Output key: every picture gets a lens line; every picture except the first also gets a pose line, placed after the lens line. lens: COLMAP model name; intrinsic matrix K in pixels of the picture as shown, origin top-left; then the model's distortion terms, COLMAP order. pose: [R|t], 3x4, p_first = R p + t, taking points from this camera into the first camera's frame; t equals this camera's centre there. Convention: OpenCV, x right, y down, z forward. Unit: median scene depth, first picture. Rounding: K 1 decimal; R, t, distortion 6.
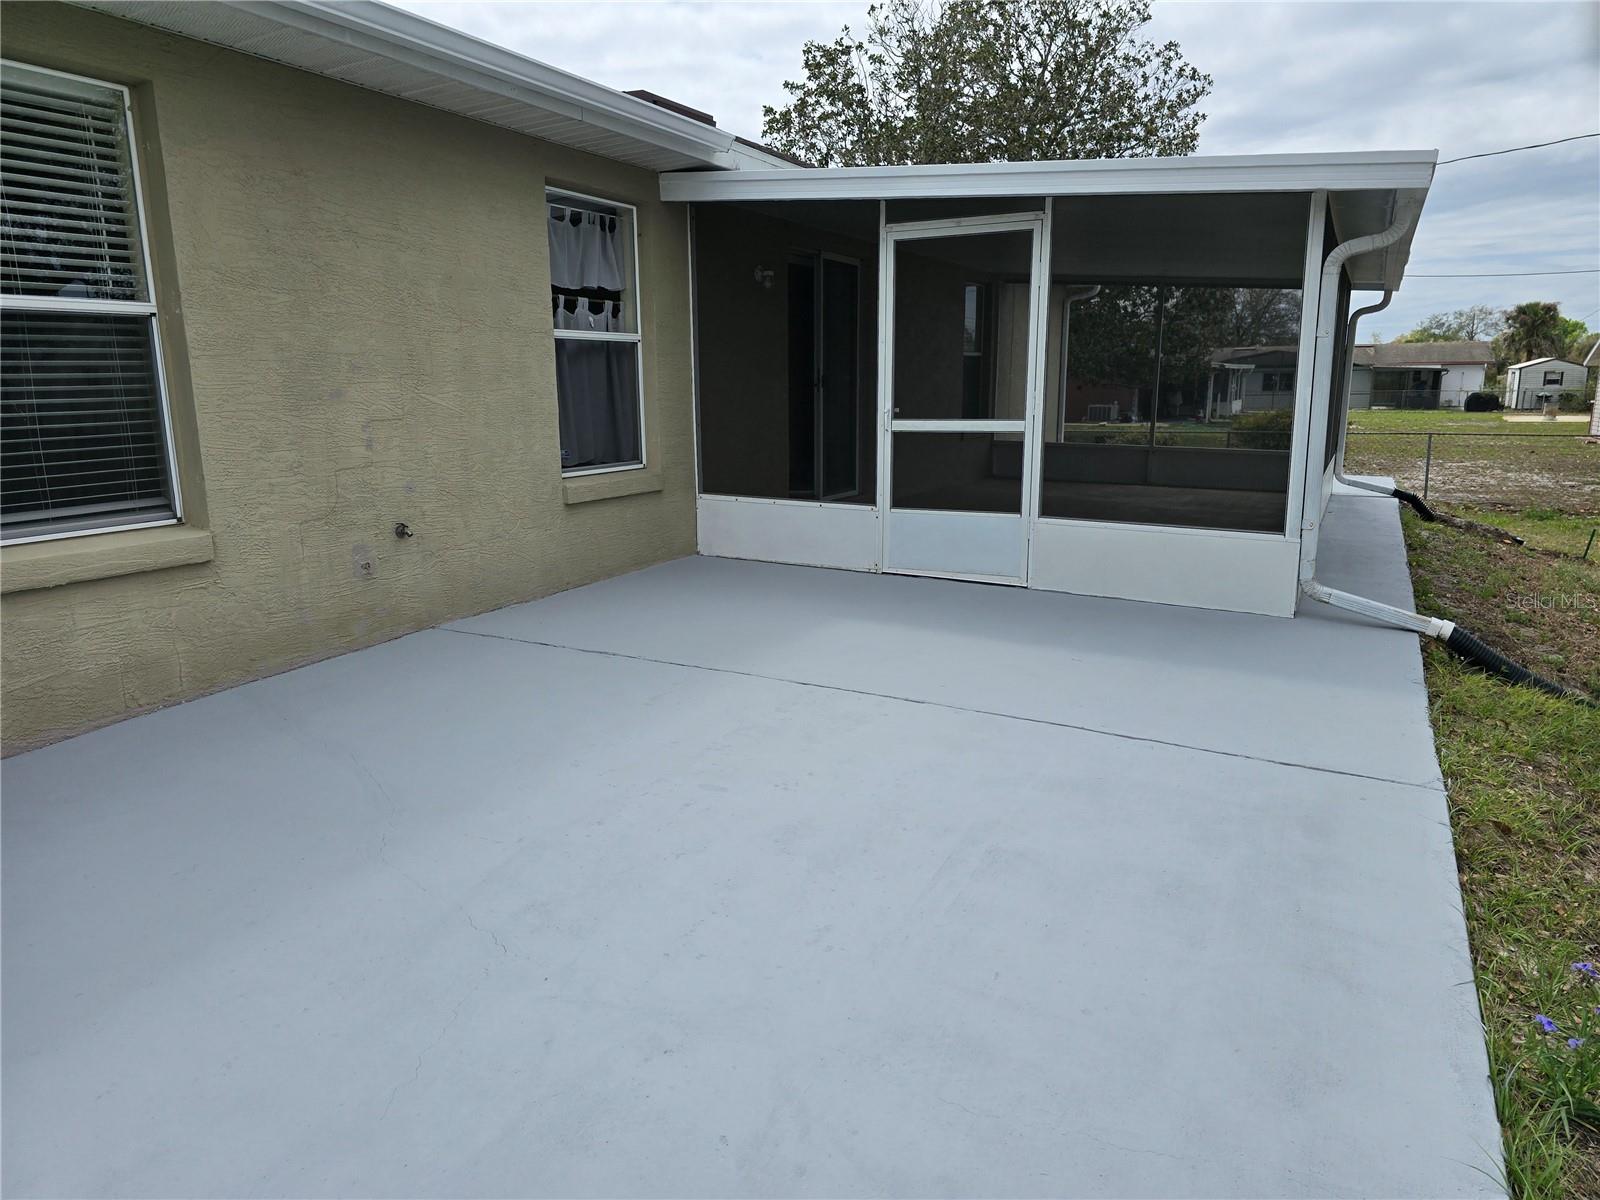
lens RADIAL K [[1049.8, 0, 782.4], [0, 1049.8, 608.1], [0, 0, 1]] dist [0.069389, -0.066663]
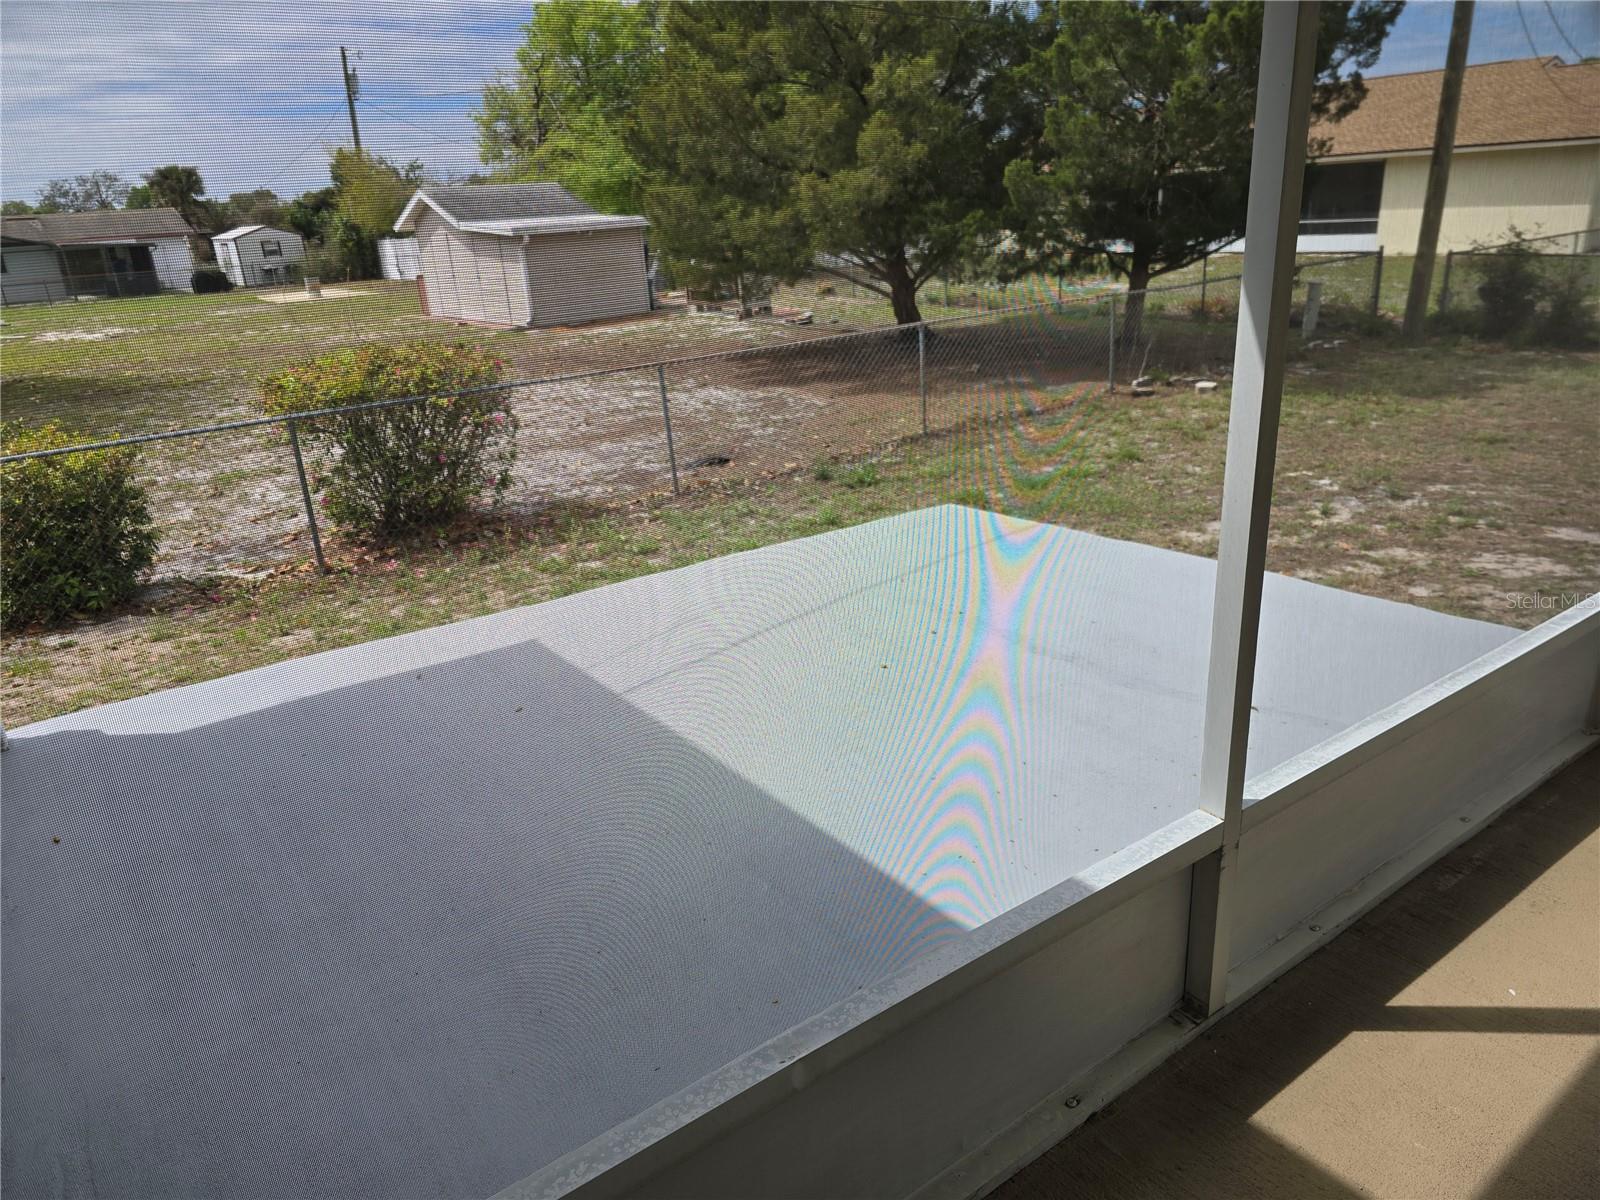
lens RADIAL K [[1067.9, 0, 808.9], [0, 1067.9, 591.7], [0, 0, 1]] dist [0.047635, -0.037153]
pose [[0.419877, -0.322246, 0.848446, 0.049863], [0.244239, 0.940476, 0.236331, -0.053330], [-0.874100, 0.107994, 0.473590, 0.226820]]
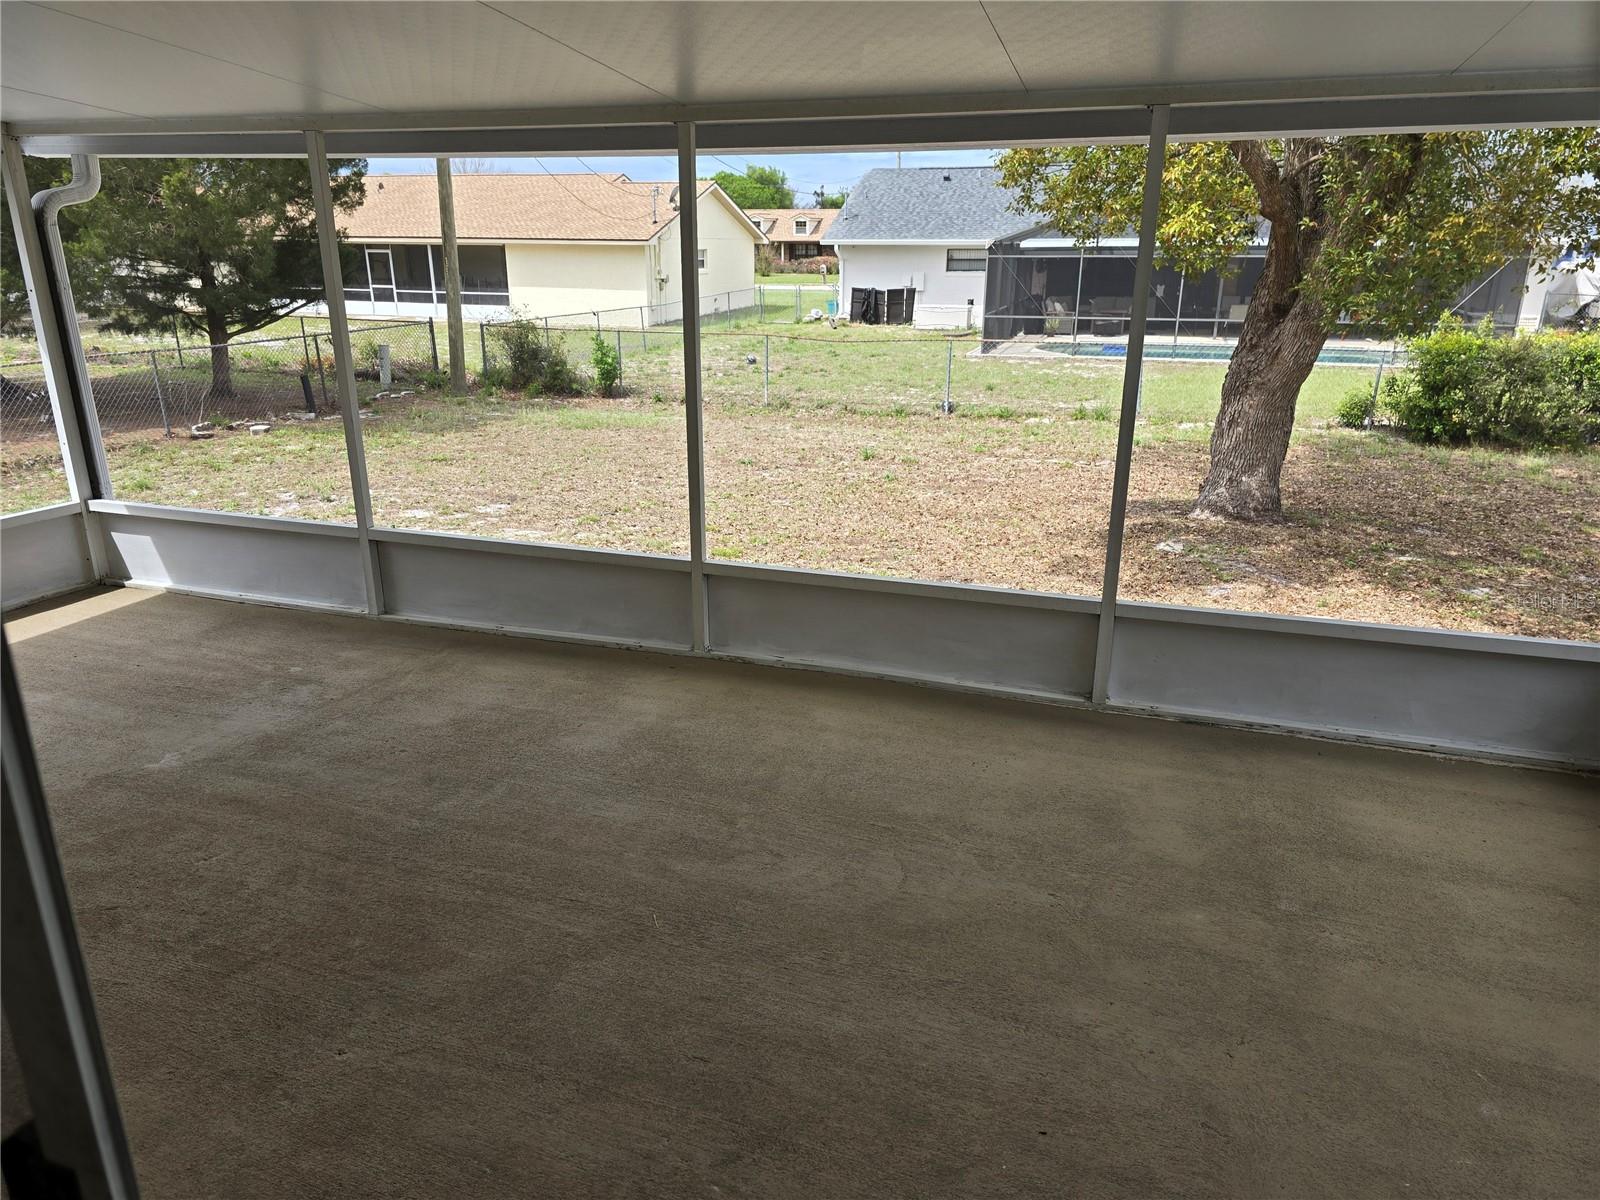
lens RADIAL K [[1049.8, 0, 782.4], [0, 1049.8, 608.1], [0, 0, 1]] dist [0.069389, -0.066663]
pose [[-0.180970, -0.311095, 0.932990, 0.001964], [0.206682, 0.915439, 0.345333, -0.043305], [-0.961526, 0.255327, -0.101369, 0.165120]]
